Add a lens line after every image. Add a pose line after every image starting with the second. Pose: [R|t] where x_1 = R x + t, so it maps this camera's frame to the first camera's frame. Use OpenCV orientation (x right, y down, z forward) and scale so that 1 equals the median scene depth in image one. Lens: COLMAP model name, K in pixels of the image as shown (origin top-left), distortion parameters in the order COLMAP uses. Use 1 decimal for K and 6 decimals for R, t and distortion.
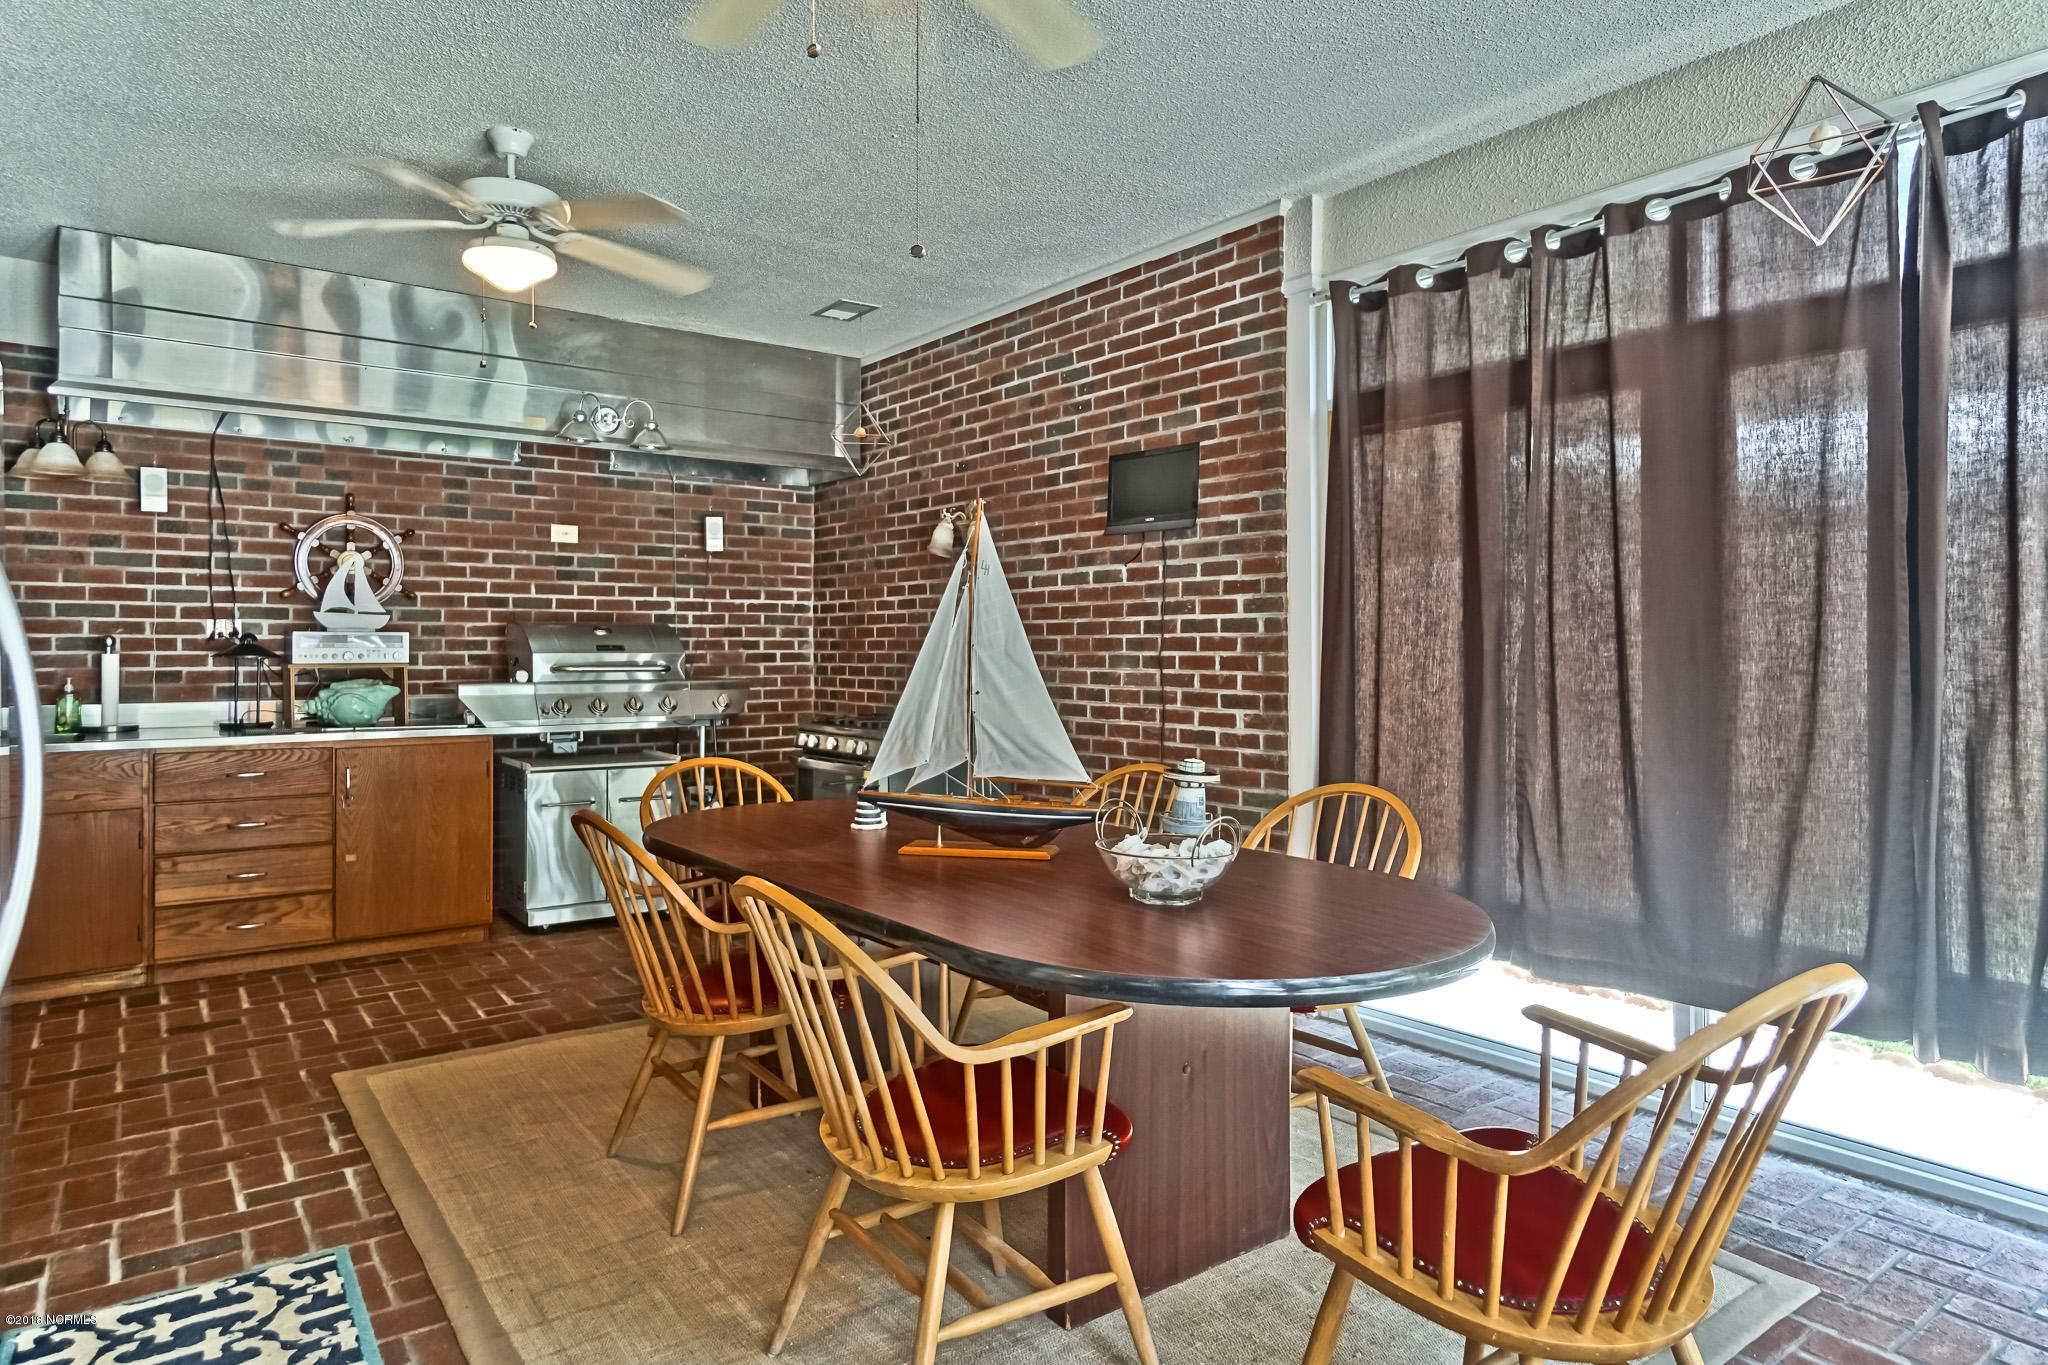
lens RADIAL K [[1212.2, 0, 1015.7], [0, 1212.2, 638.8], [0, 0, 1]] dist [0.007711, 0.002959]
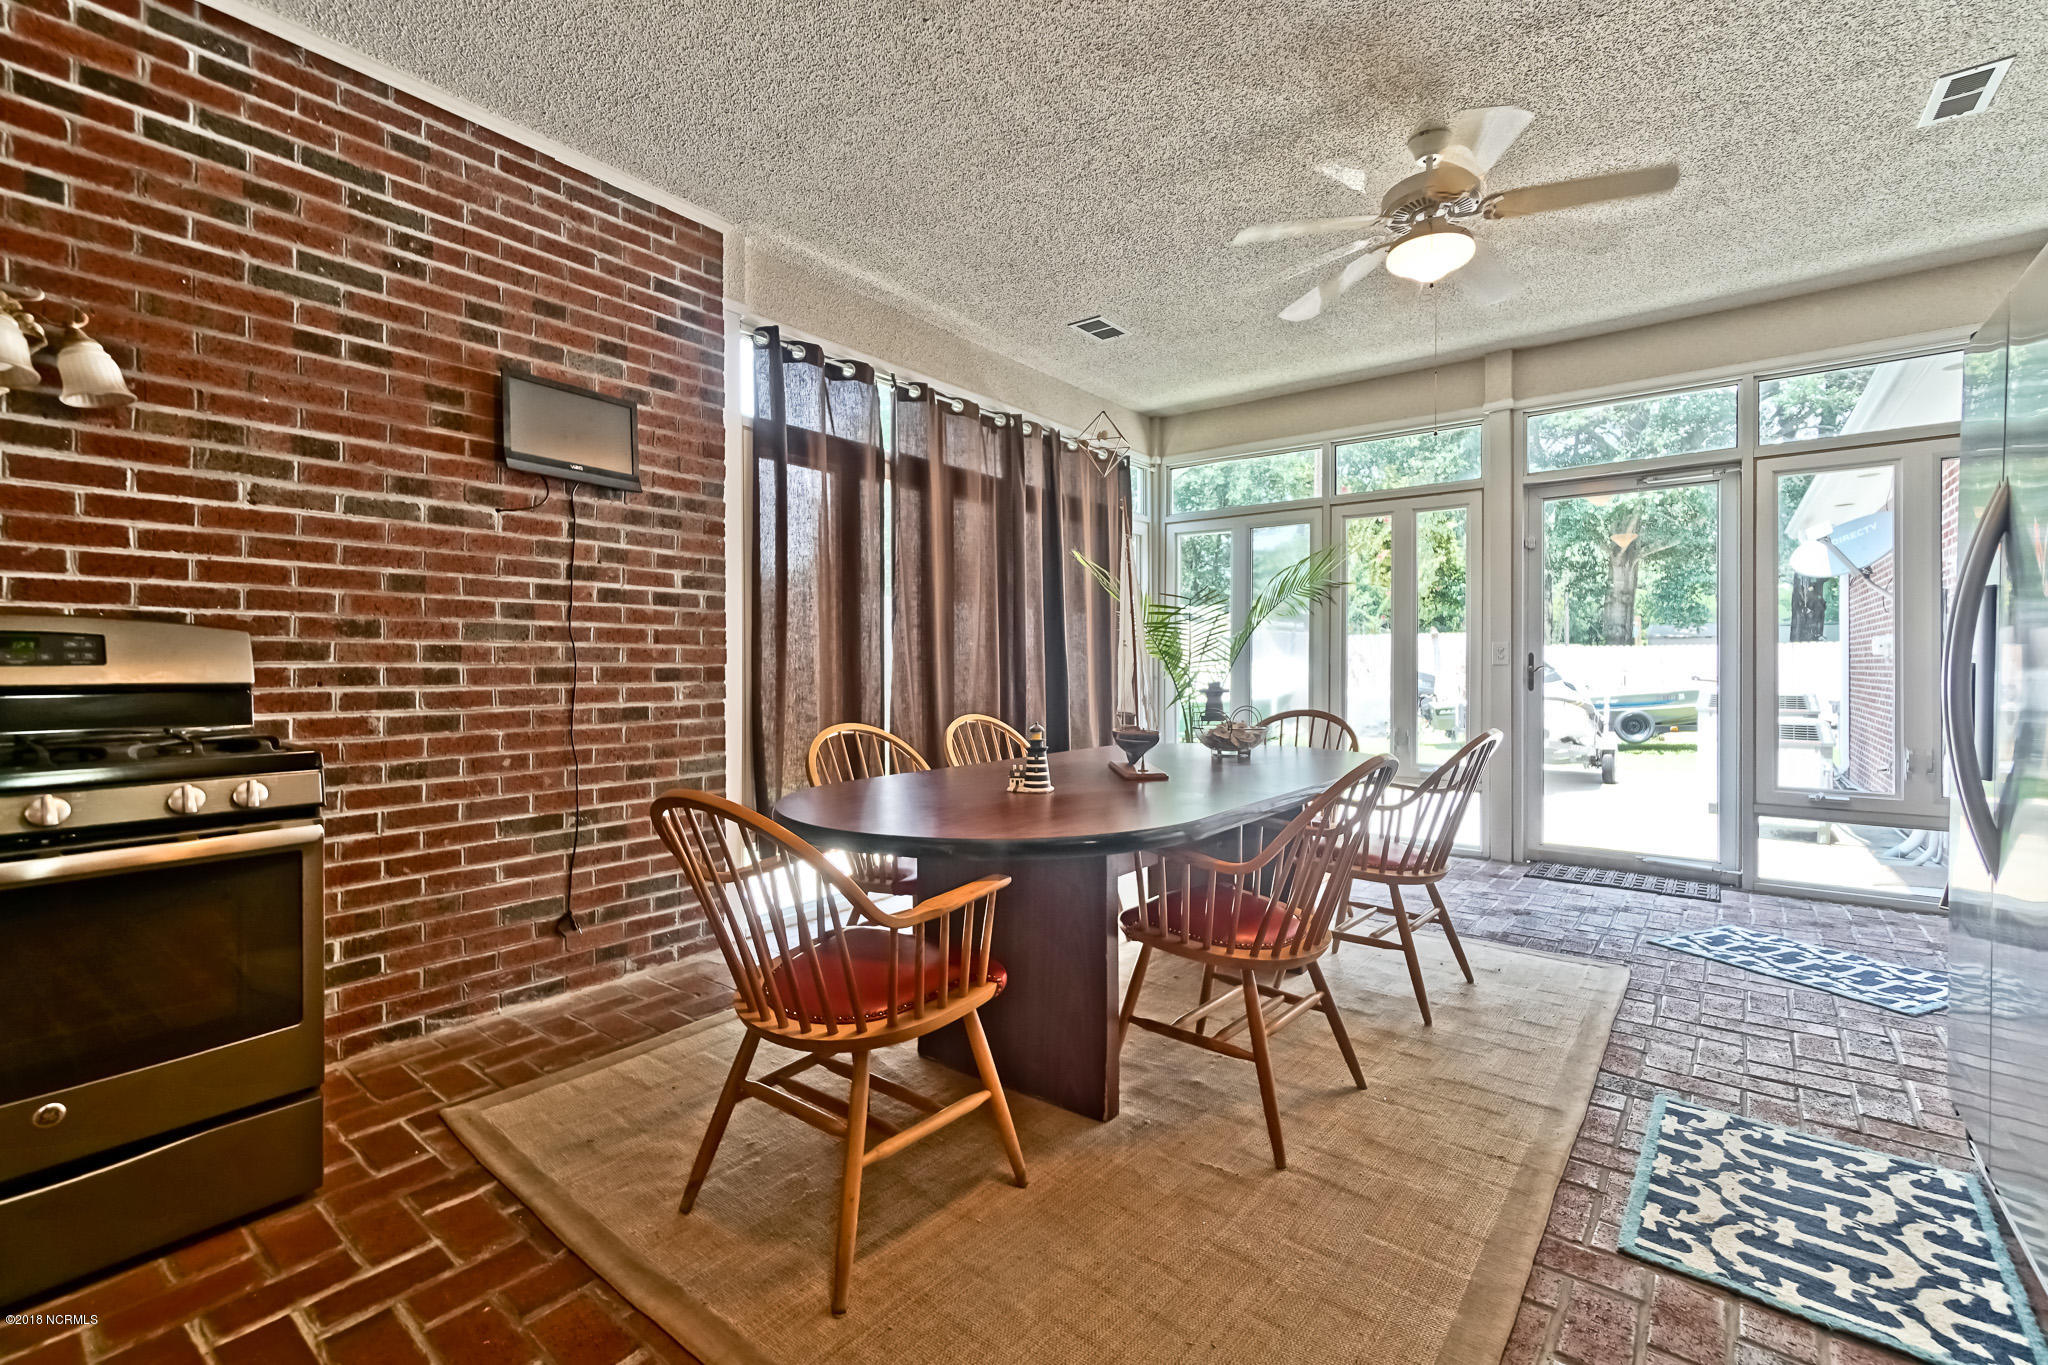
lens RADIAL K [[888.4, 0, 1007.2], [0, 888.4, 667.7], [0, 0, 1]] dist [-0.000397, 0.000802]
pose [[-0.250143, -0.001182, 0.968208, -0.604302], [-0.005364, 0.999986, -0.000165, 0.044091], [-0.968194, -0.005235, -0.250146, 0.904807]]
